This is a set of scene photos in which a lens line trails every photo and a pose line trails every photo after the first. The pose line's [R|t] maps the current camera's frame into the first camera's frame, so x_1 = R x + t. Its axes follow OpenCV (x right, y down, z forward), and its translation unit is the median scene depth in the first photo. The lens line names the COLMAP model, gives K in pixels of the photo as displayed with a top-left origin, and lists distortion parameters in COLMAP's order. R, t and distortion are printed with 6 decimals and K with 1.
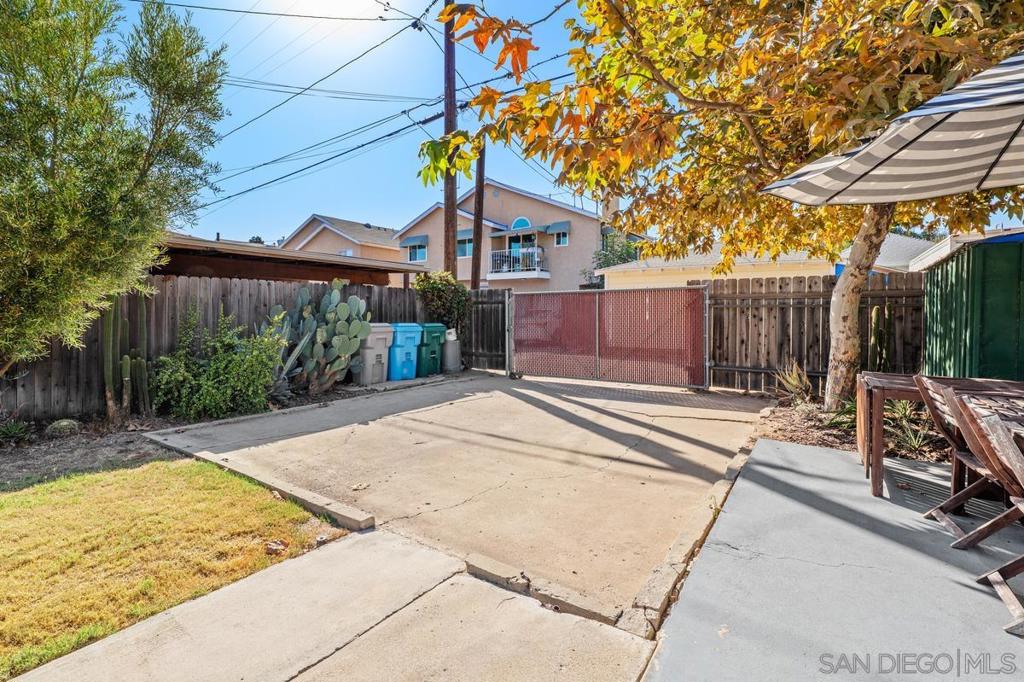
lens RADIAL K [[464.5, 0, 516.7], [0, 464.5, 321.8], [0, 0, 1]] dist [0.001647, 0.000246]
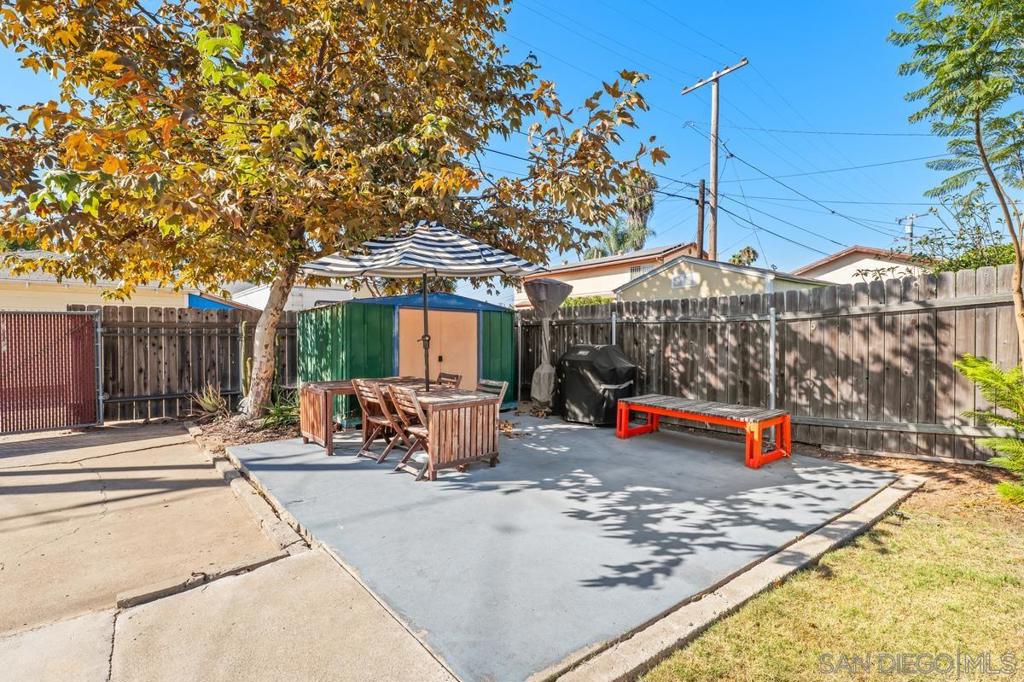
lens RADIAL K [[481.9, 0, 499.8], [0, 481.9, 341.8], [0, 0, 1]] dist [0.000700, 0.000171]
pose [[0.295566, -0.015025, 0.955204, -0.277413], [0.021153, 0.999734, 0.009180, -0.012181], [-0.955088, 0.017492, 0.295805, -0.034043]]
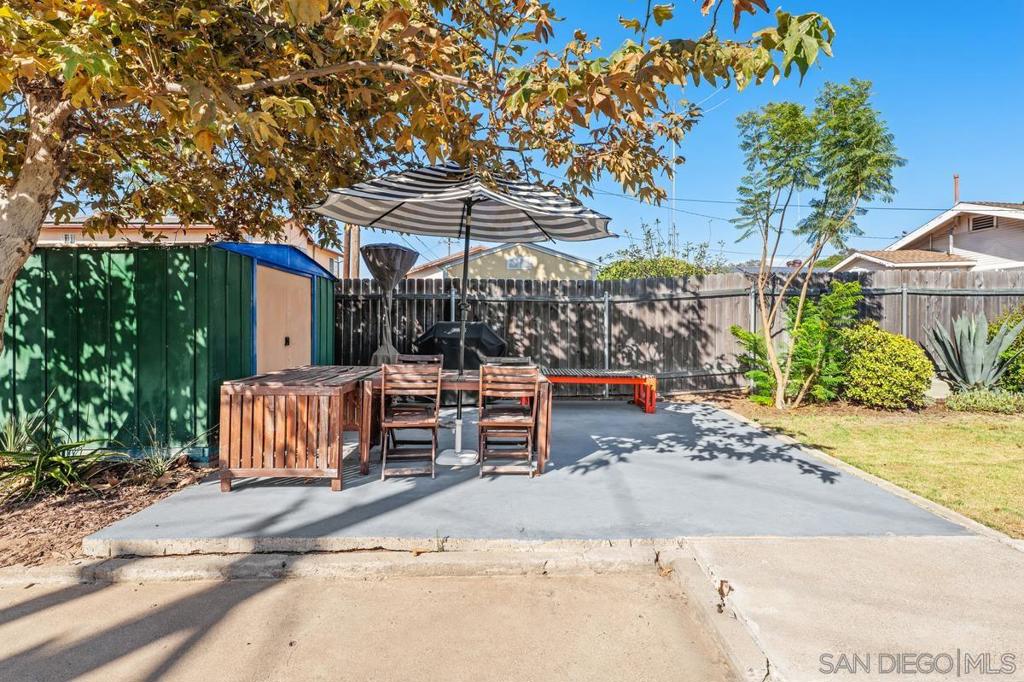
lens RADIAL K [[517.7, 0, 531.7], [0, 517.7, 317.4], [0, 0, 1]] dist [-0.000131, 0.000037]
pose [[-0.580104, 0.003395, 0.814536, -0.173566], [0.012621, 0.999909, 0.004820, -0.002841], [-0.814445, 0.013076, -0.580094, 0.565104]]
